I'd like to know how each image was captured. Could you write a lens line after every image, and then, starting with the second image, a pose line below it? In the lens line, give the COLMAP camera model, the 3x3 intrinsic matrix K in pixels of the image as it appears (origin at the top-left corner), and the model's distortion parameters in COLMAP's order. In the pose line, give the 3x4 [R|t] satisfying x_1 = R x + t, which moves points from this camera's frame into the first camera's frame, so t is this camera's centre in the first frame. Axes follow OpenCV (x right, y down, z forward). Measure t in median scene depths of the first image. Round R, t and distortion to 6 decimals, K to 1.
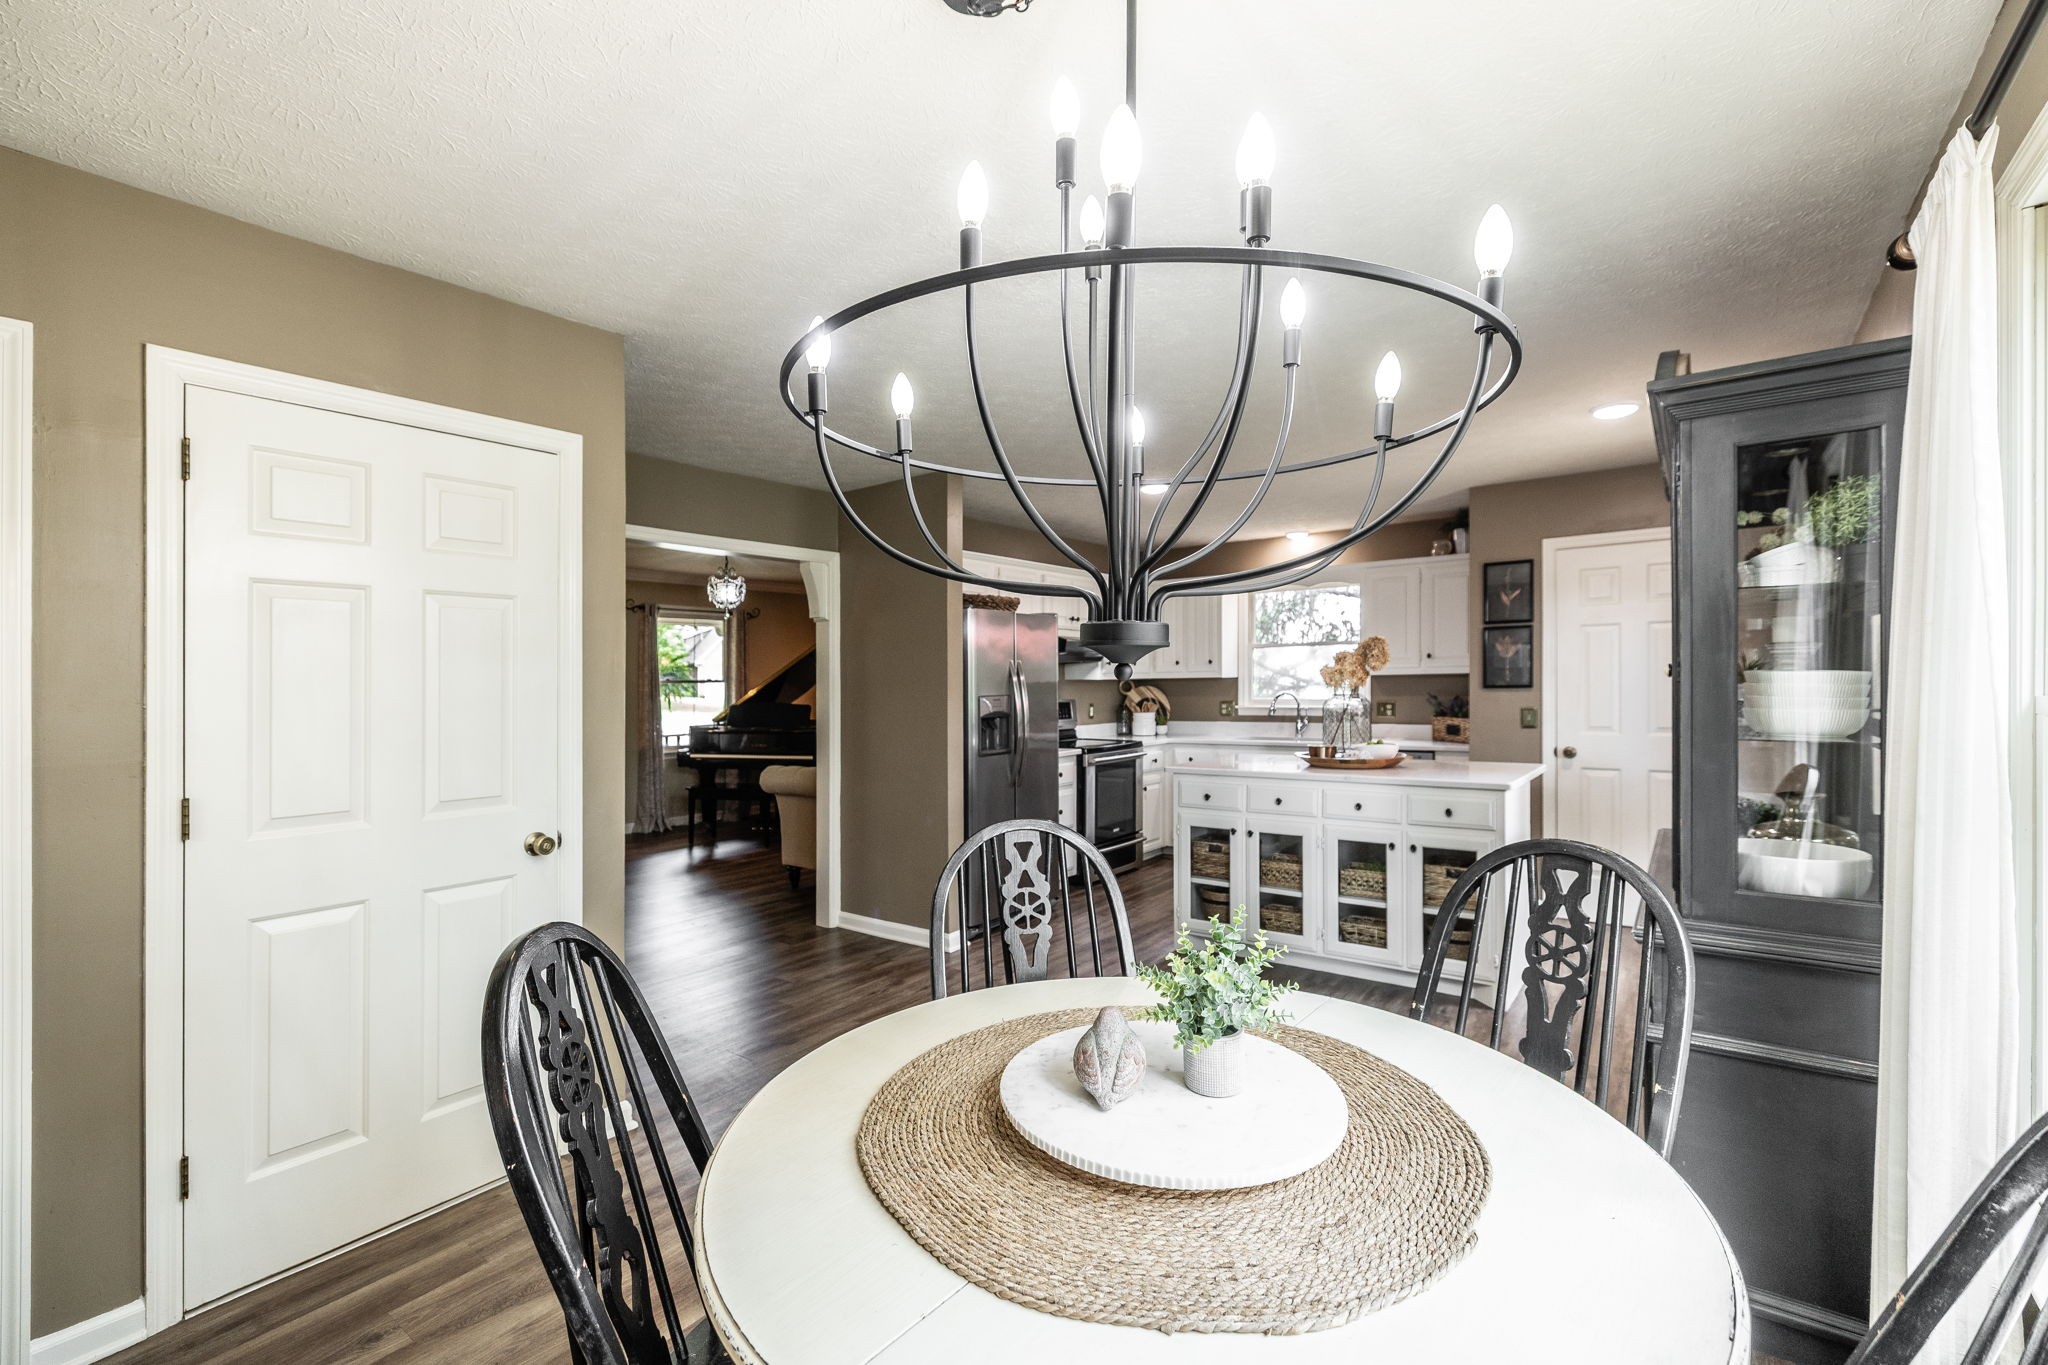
lens RADIAL K [[902.2, 0, 1014.0], [0, 902.2, 689.2], [0, 0, 1]] dist [0.000552, -0.000091]
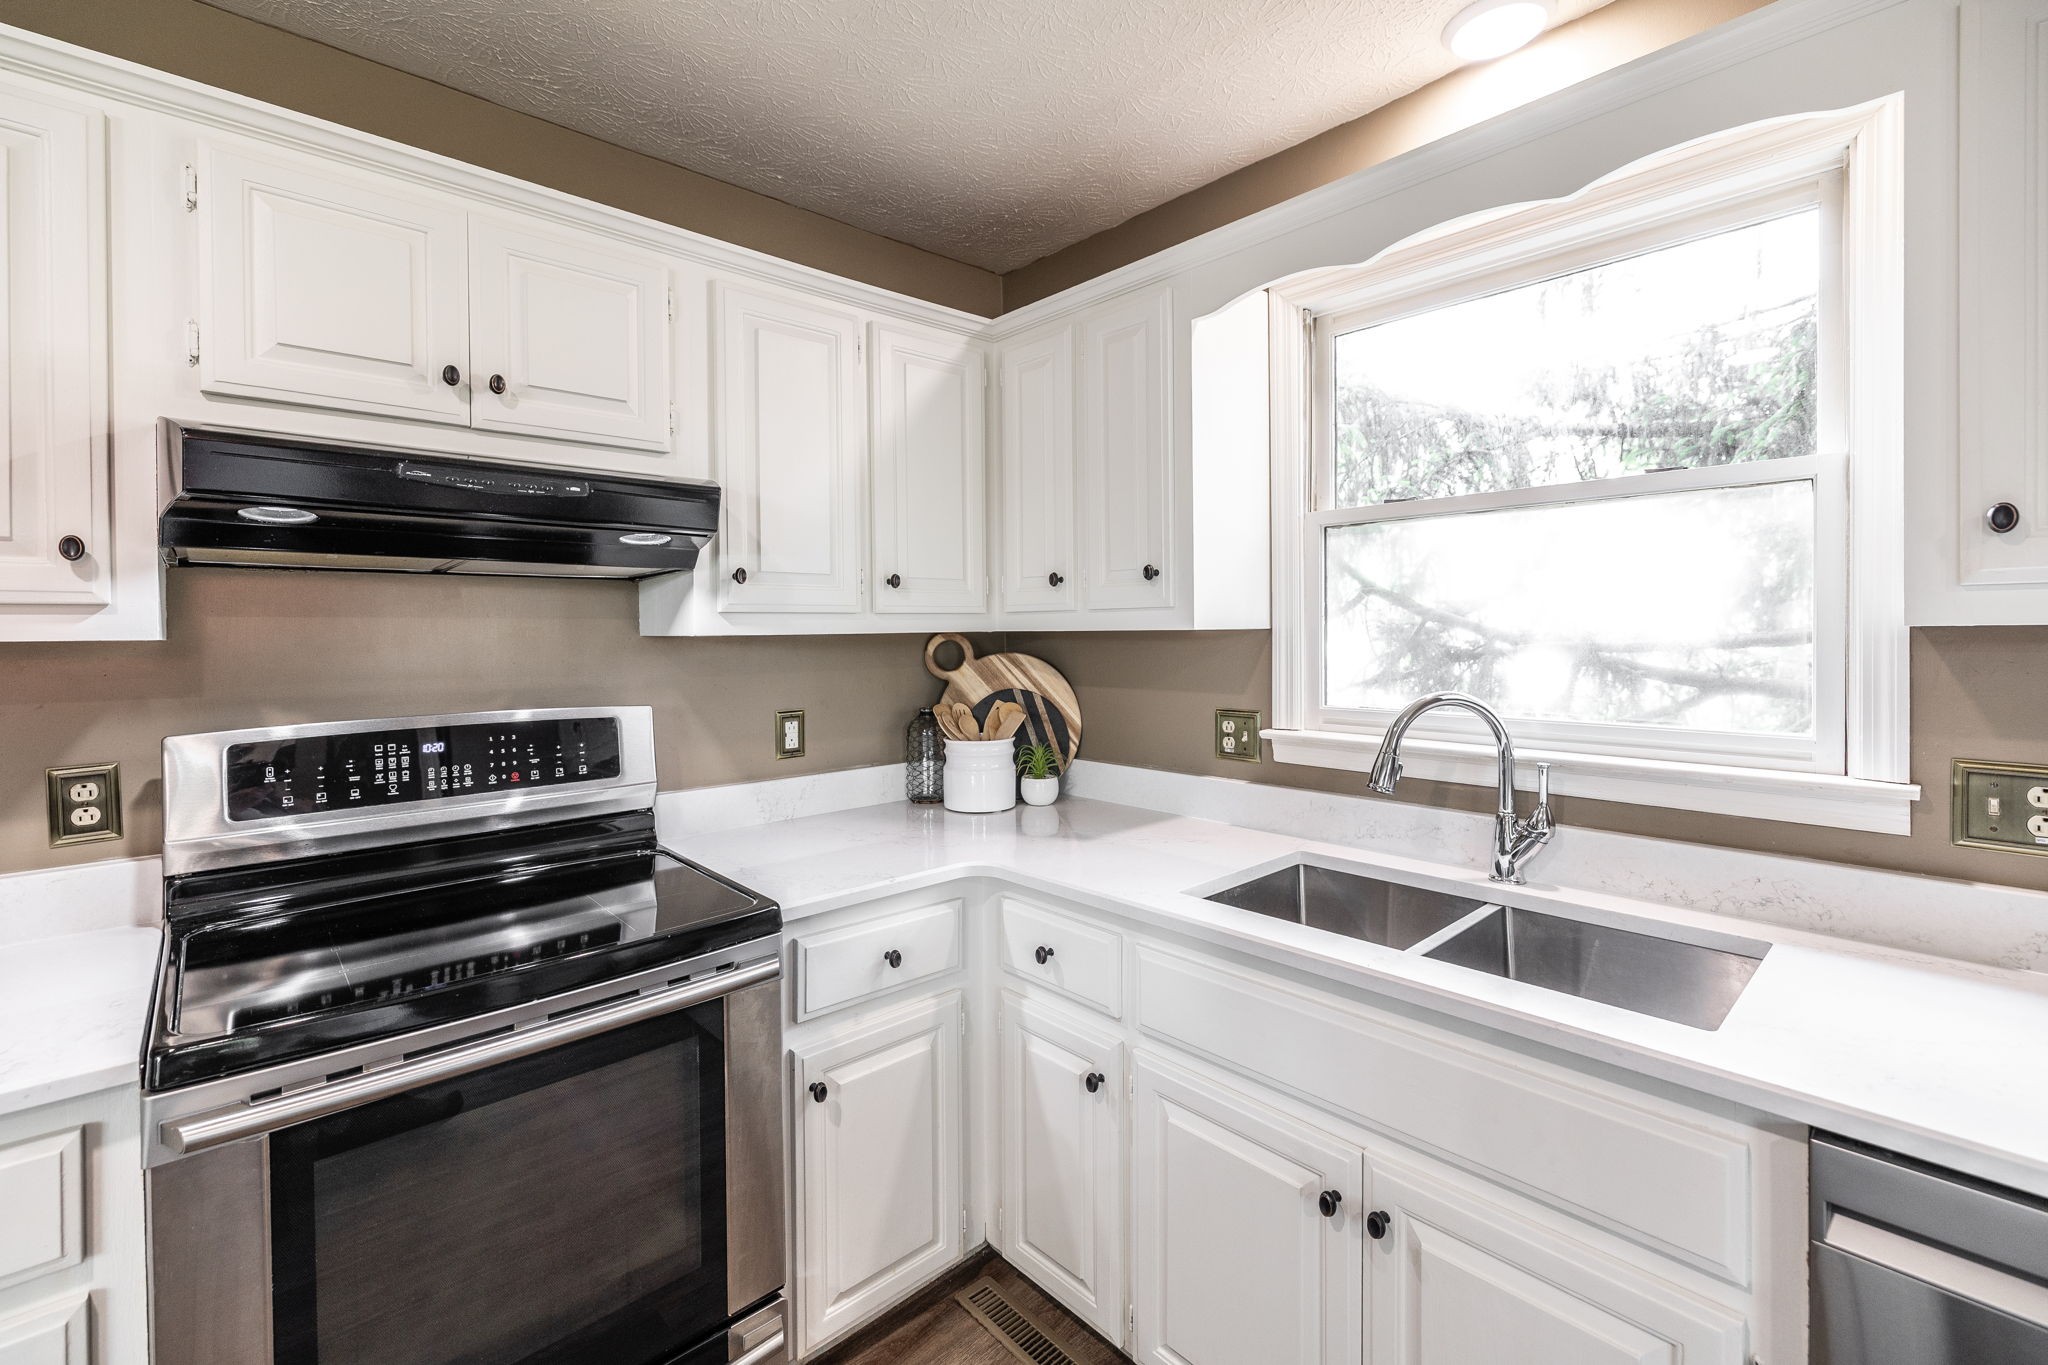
lens RADIAL K [[880.0, 0, 1019.8], [0, 880.0, 628.6], [0, 0, 1]] dist [-0.000606, 0.000084]
pose [[0.983210, 0.003672, -0.182441, 0.268482], [-0.005128, 0.999959, -0.007510, -0.013280], [0.182406, 0.008319, 0.983188, 0.866408]]
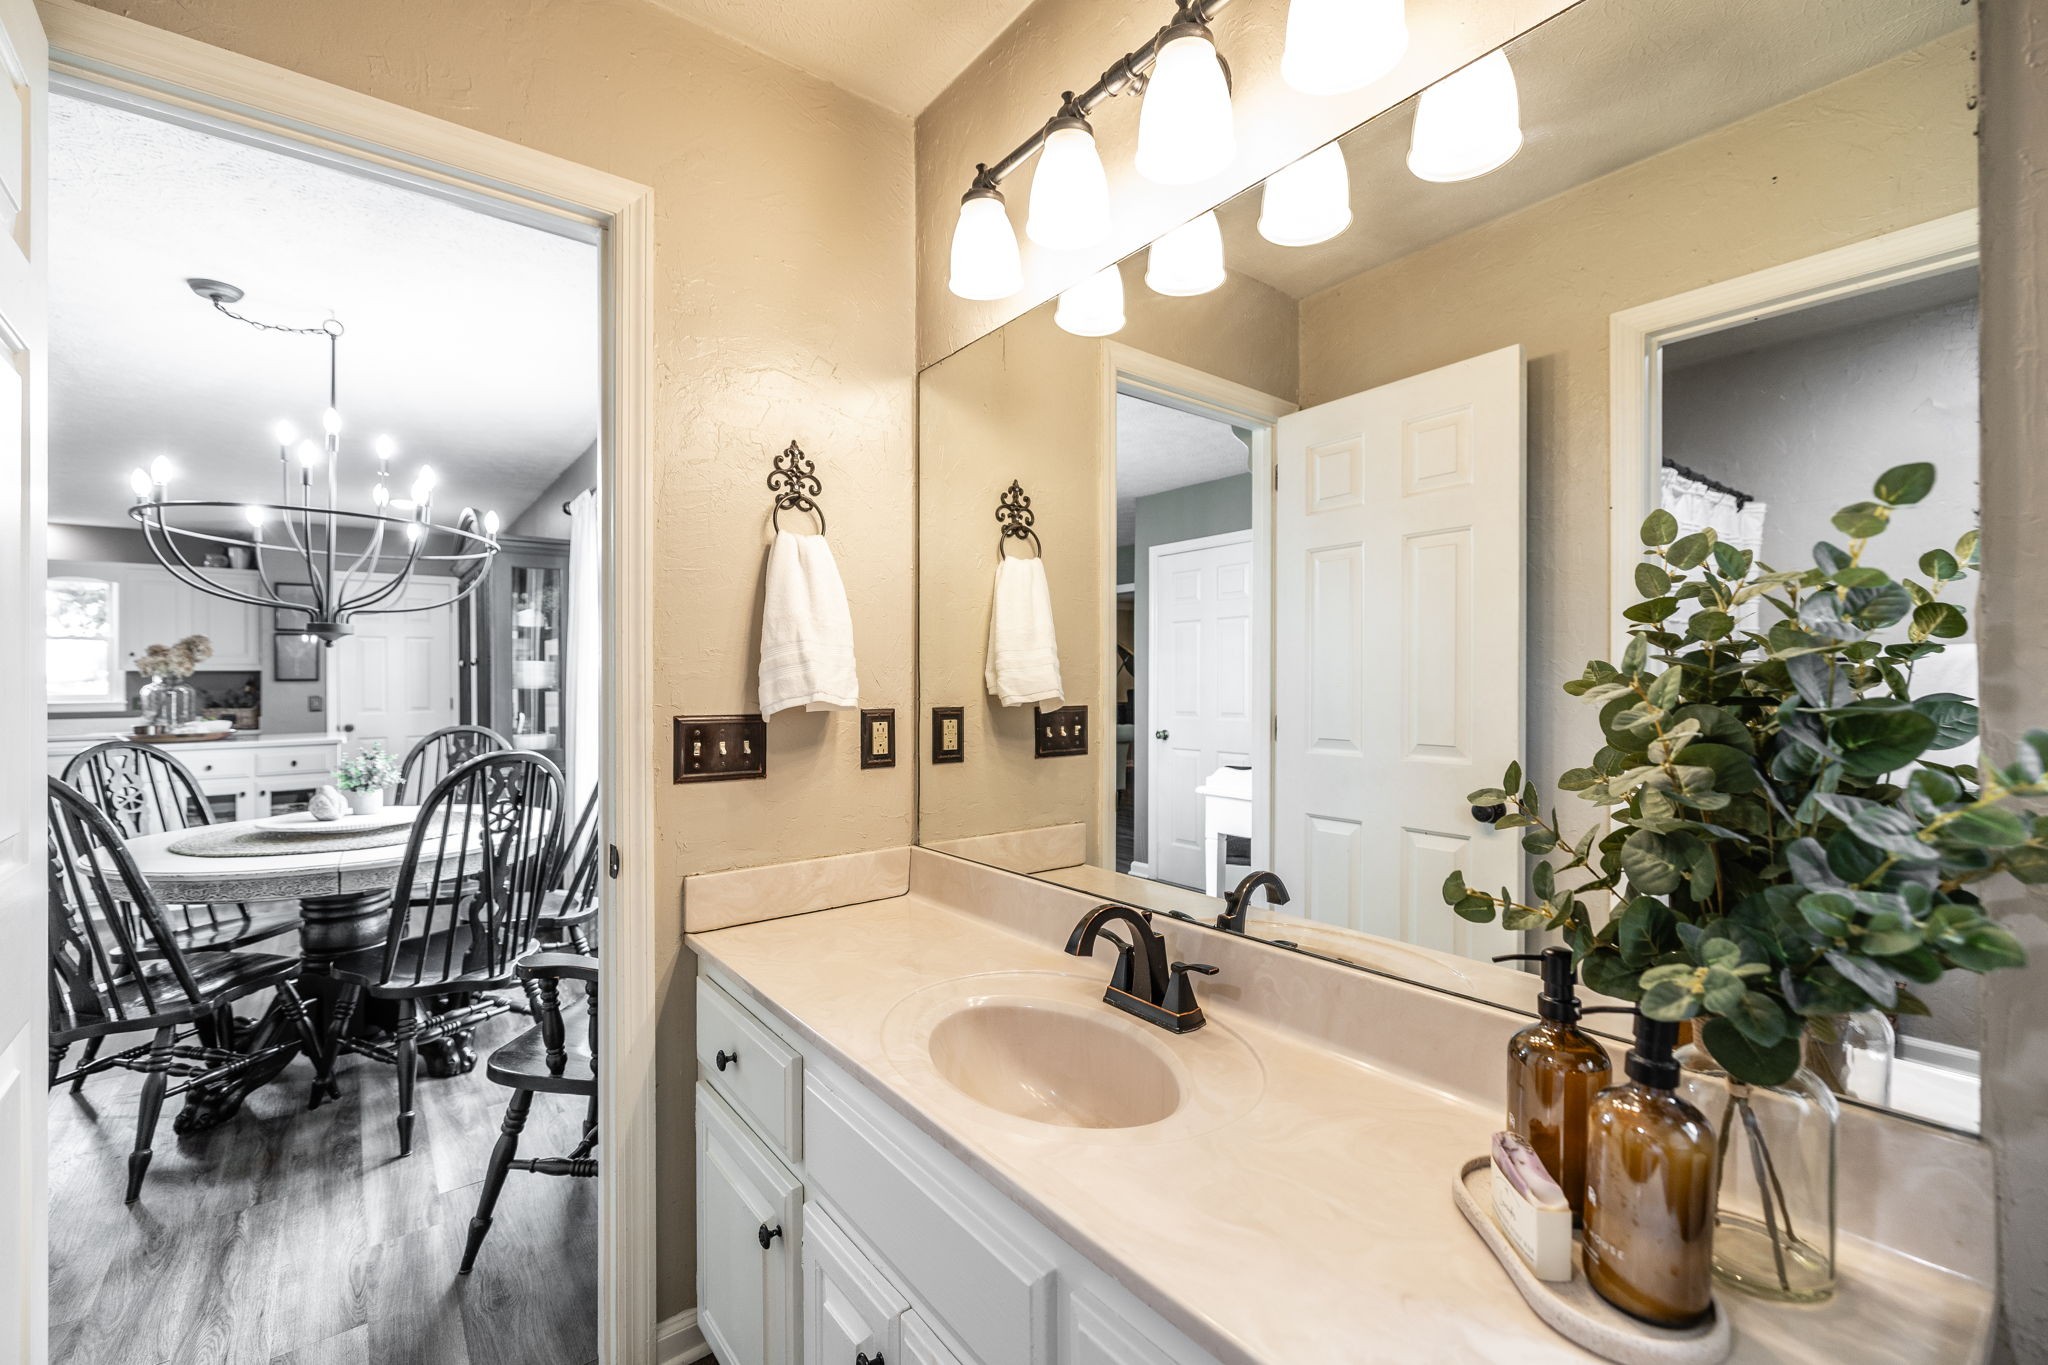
lens RADIAL K [[872.2, 0, 1024.0], [0, 872.2, 682.5], [0, 0, 1]] dist [-0.001630, -0.000416]
pose [[0.258168, 0.012131, 0.966024, -0.339625], [0.012366, 0.999798, -0.015860, 0.029213], [-0.966021, 0.016040, 0.257965, -0.285293]]
